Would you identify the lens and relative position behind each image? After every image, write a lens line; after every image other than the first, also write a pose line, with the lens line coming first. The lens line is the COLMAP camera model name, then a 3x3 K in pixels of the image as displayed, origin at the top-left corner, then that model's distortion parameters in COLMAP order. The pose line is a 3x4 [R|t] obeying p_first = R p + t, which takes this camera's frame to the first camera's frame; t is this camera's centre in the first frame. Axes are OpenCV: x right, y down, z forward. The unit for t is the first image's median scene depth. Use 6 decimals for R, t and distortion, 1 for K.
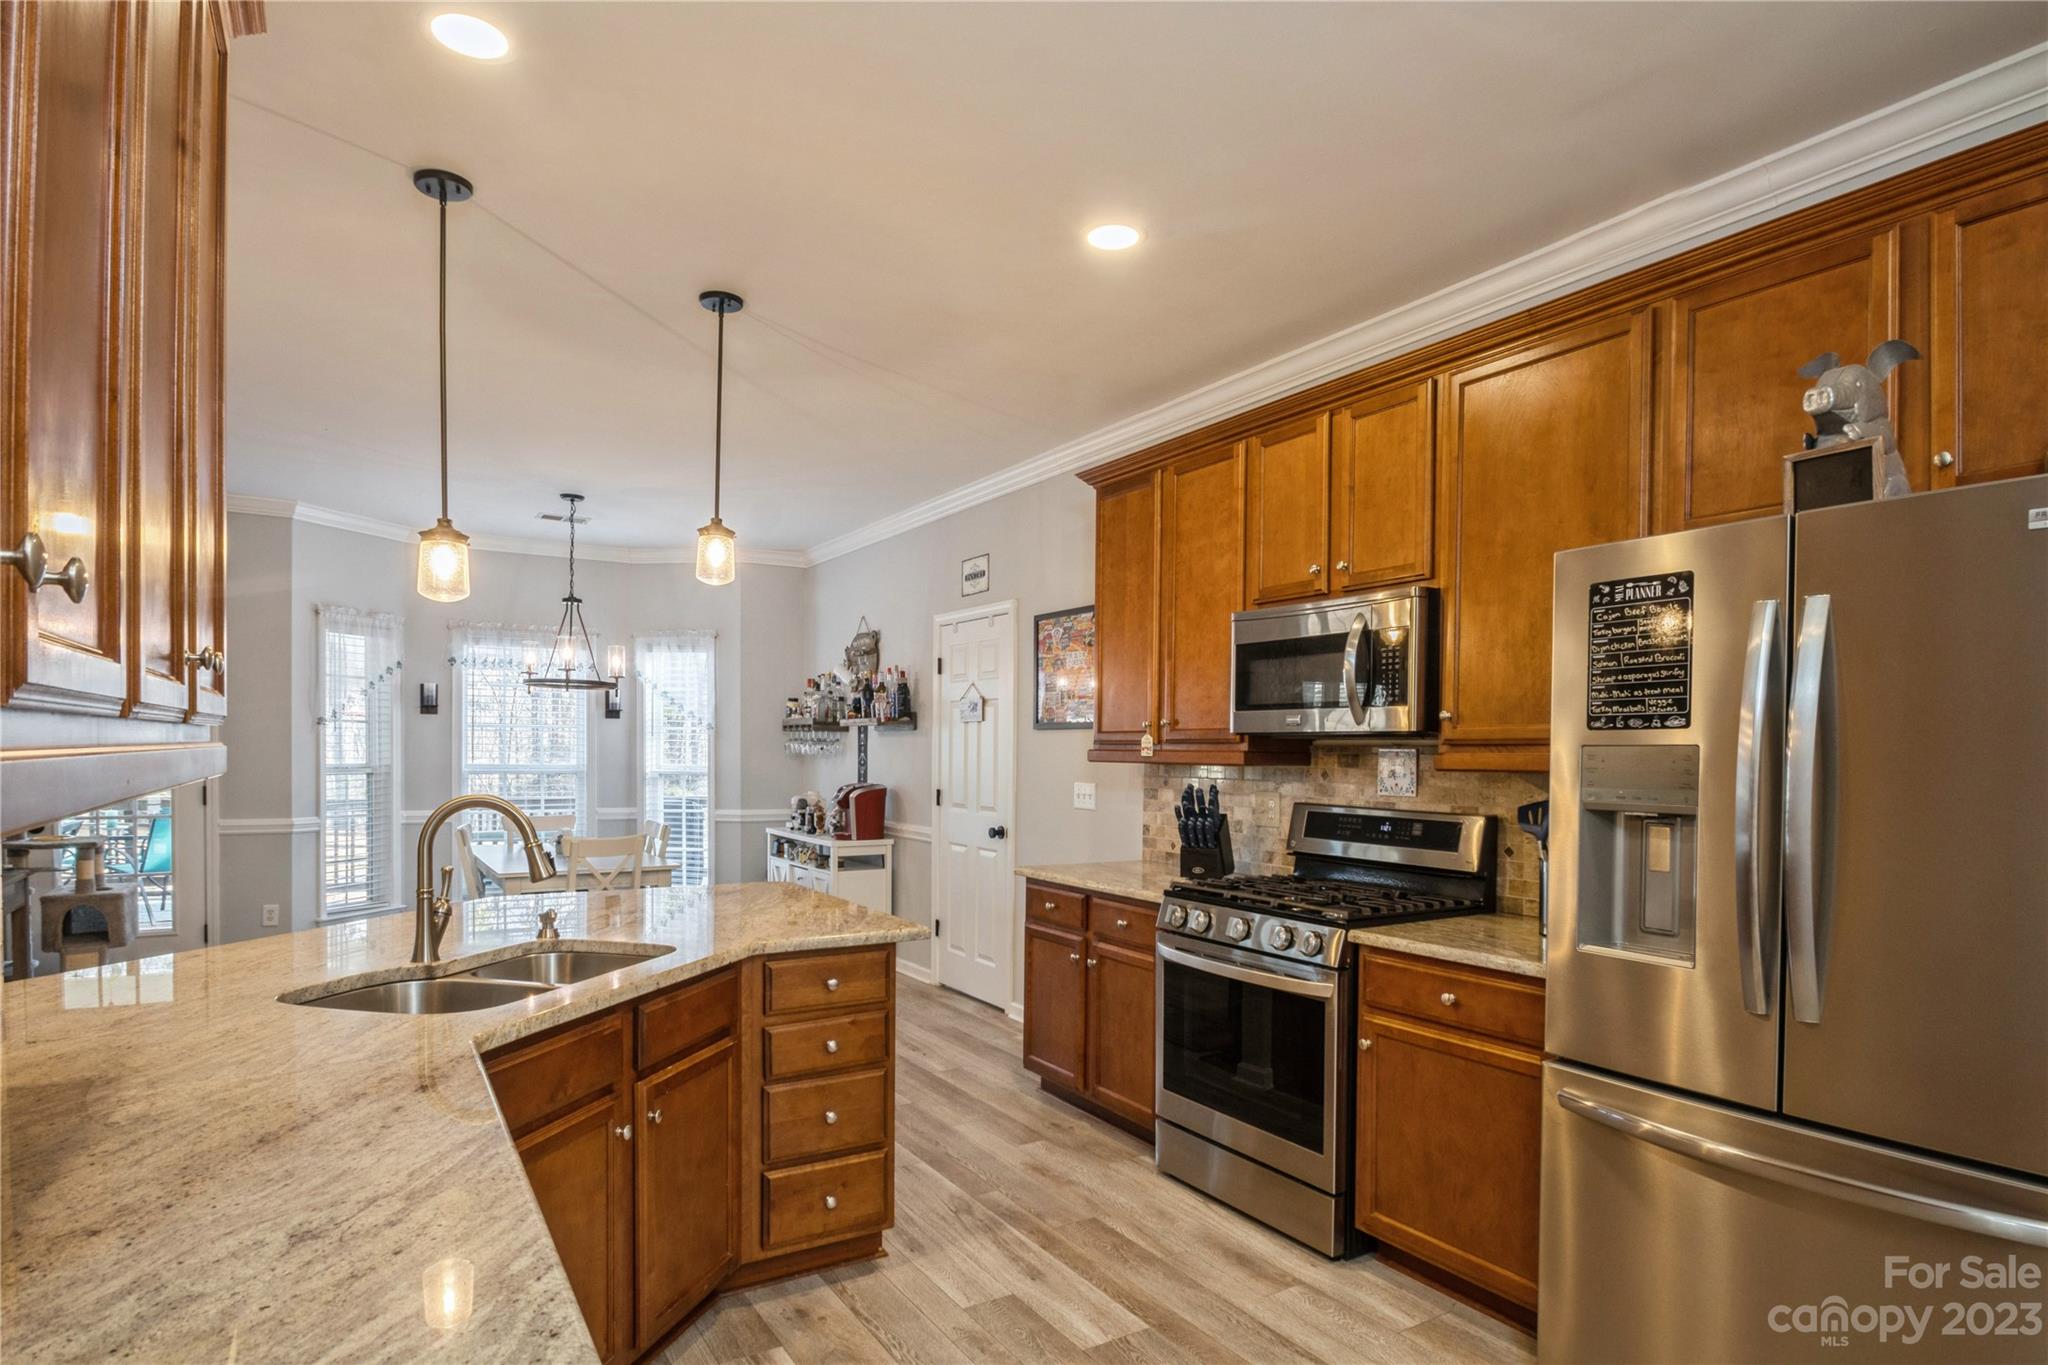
lens RADIAL K [[1103.7, 0, 1023.5], [0, 1103.7, 782.8], [0, 0, 1]] dist [-0.003344, -0.000303]
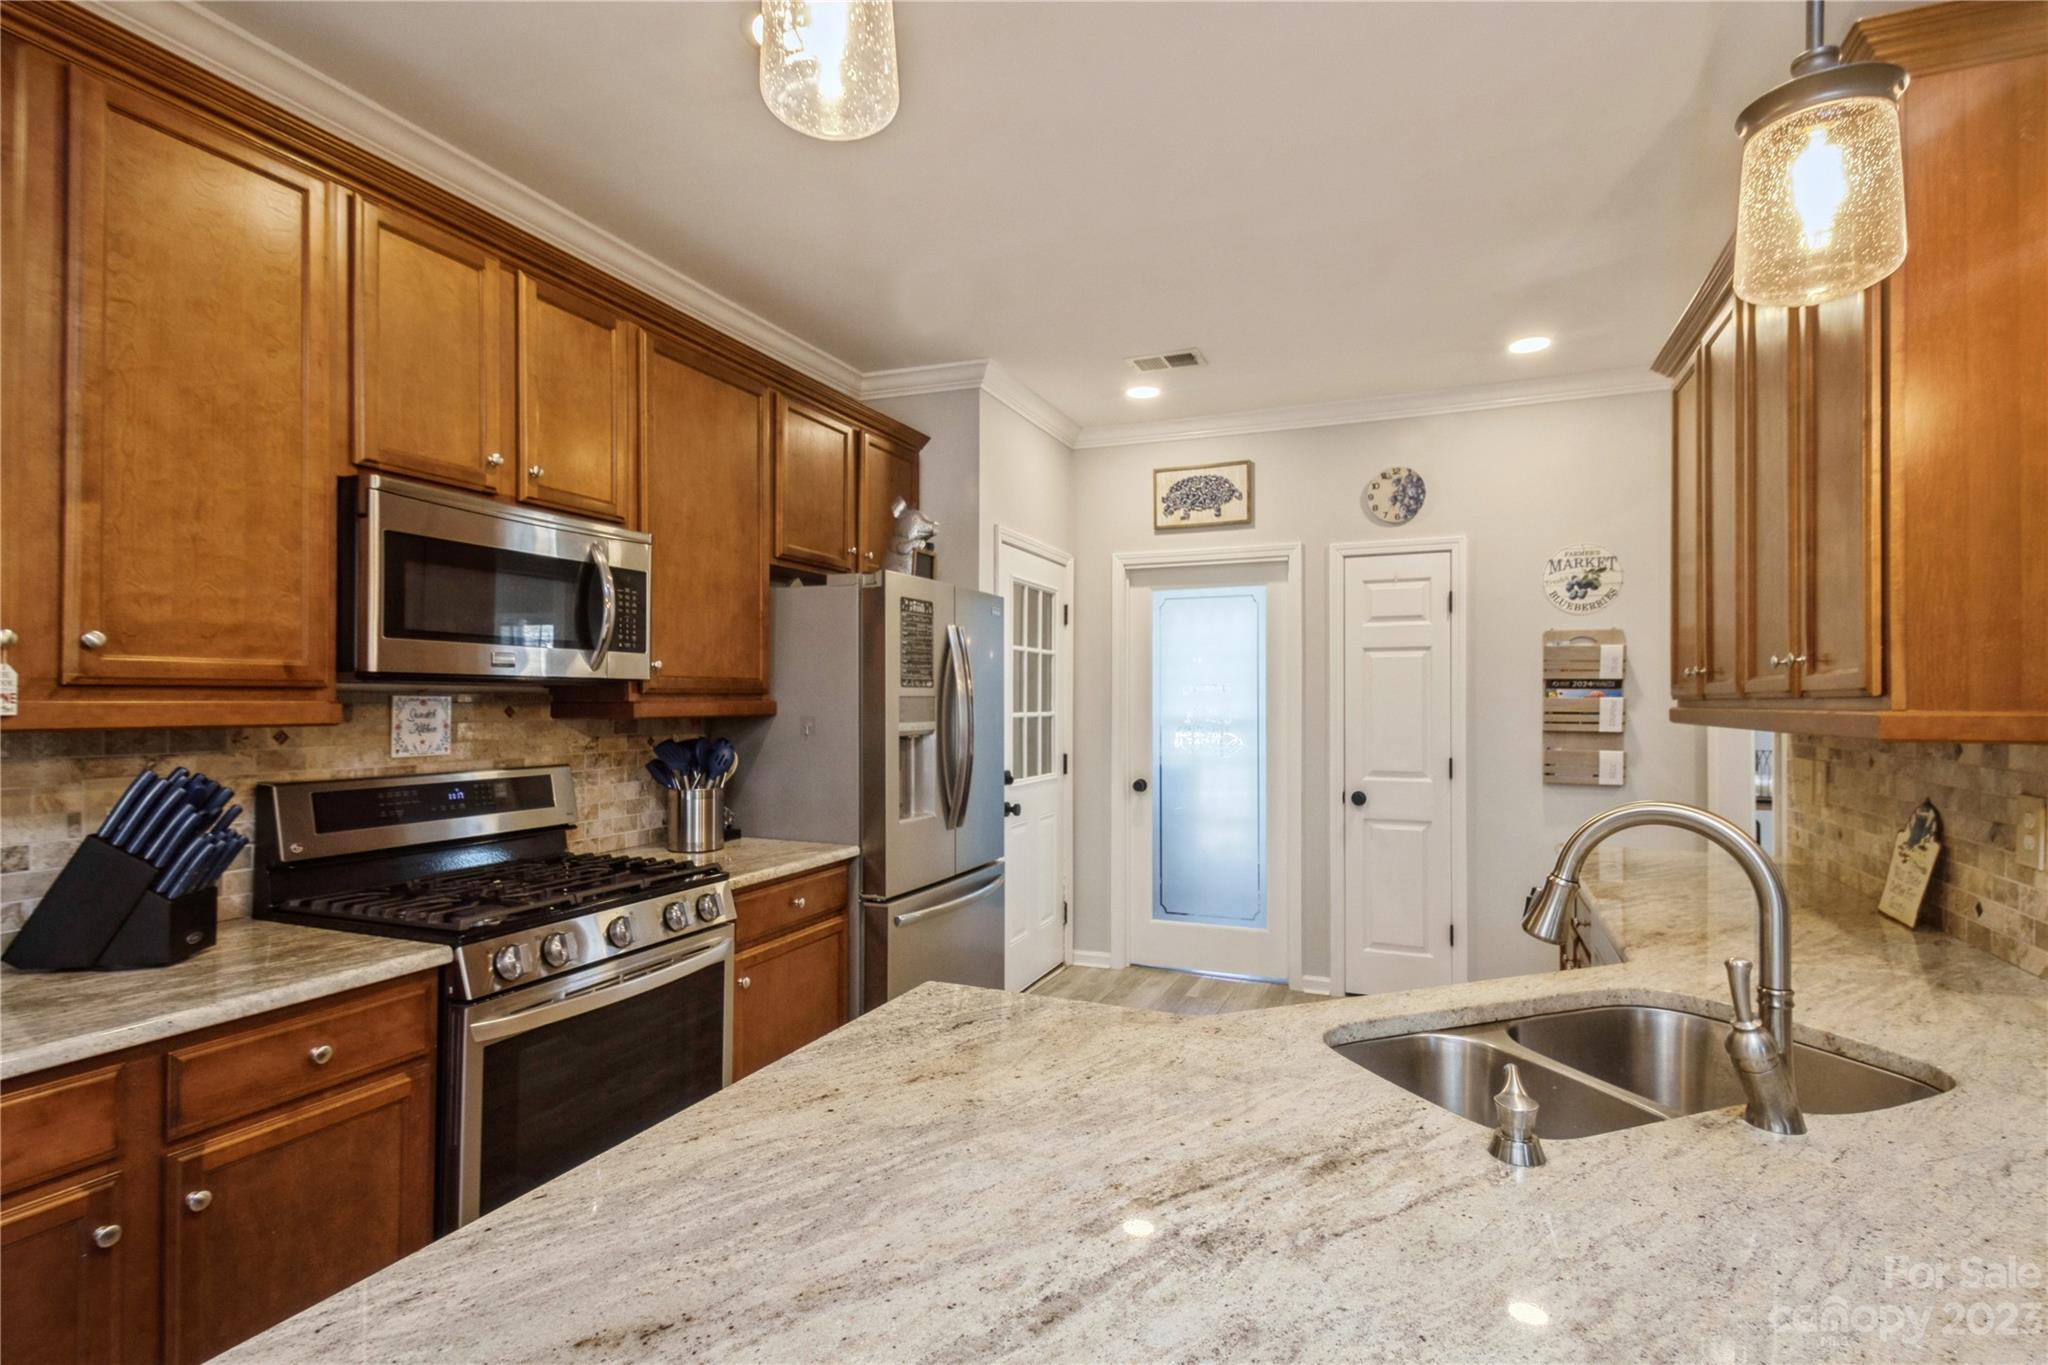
lens RADIAL K [[1005.1, 0, 1024.0], [0, 1005.1, 682.5], [0, 0, 1]] dist [-0.001480, -0.000940]
pose [[-0.572629, 0.002235, 0.819811, -0.533736], [0.015025, 0.999857, 0.007769, -0.042595], [-0.819677, 0.016767, -0.572581, 1.142334]]
